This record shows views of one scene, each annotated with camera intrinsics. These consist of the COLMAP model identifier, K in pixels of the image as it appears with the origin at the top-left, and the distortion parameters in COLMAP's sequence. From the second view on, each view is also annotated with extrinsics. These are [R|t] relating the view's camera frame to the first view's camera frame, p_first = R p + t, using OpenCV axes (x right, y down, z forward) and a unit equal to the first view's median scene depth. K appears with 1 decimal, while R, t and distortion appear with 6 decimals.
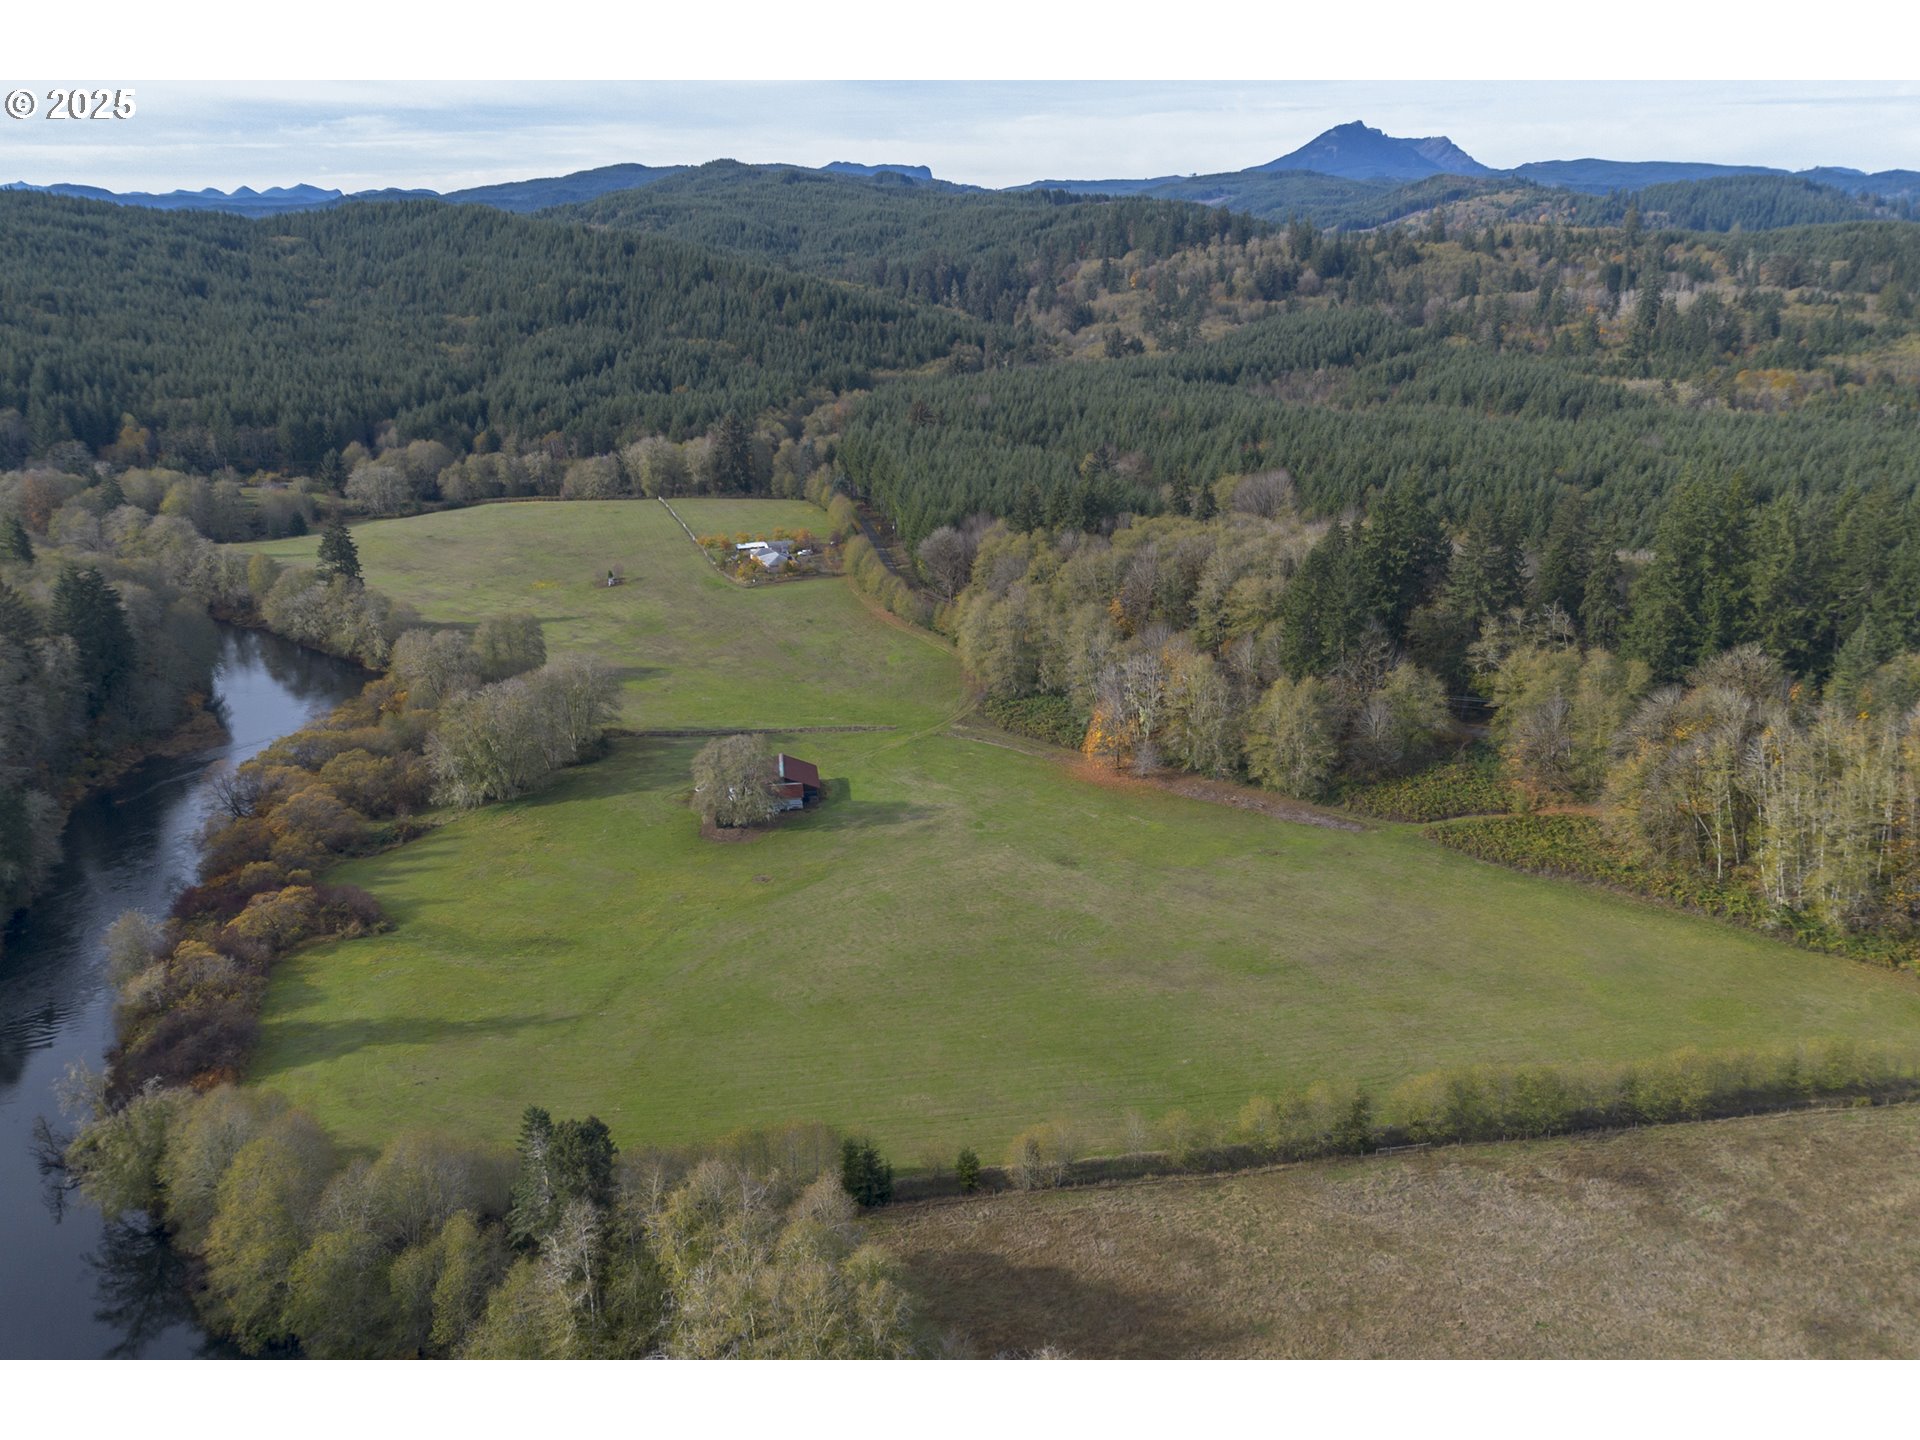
lens RADIAL K [[1625.9, 0, 947.0], [0, 1625.9, 719.4], [0, 0, 1]] dist [0.053018, -0.004676]
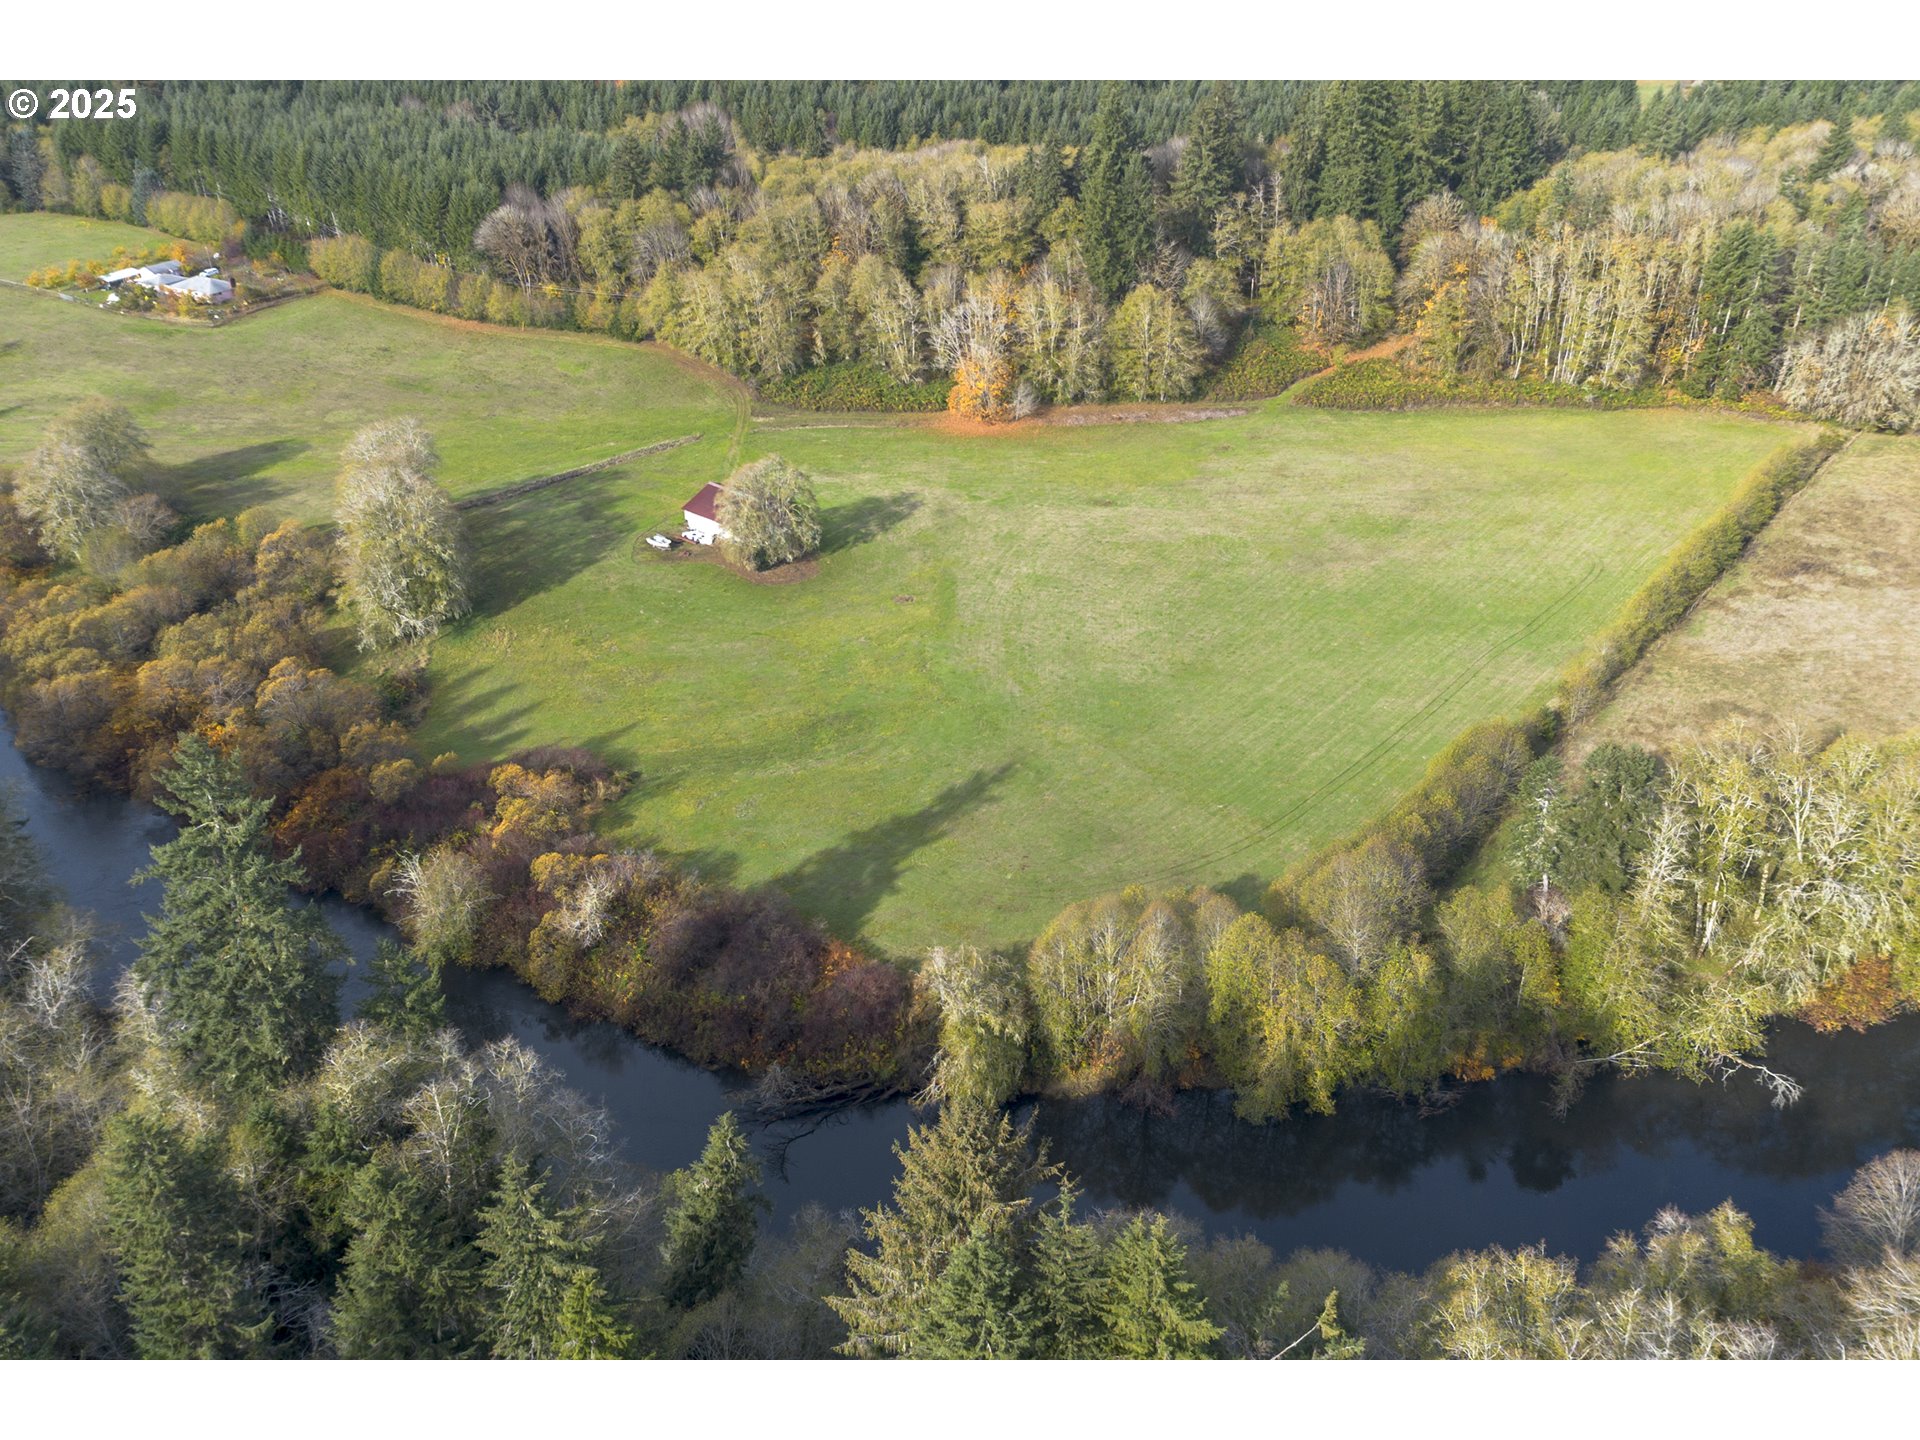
lens RADIAL K [[1619.6, 0, 1007.1], [0, 1619.6, 722.7], [0, 0, 1]] dist [0.056168, -0.012245]
pose [[0.735721, -0.330684, 0.591069, -0.404712], [0.199155, 0.939749, 0.277865, -0.050714], [-0.647342, -0.086716, 0.757250, 0.164323]]
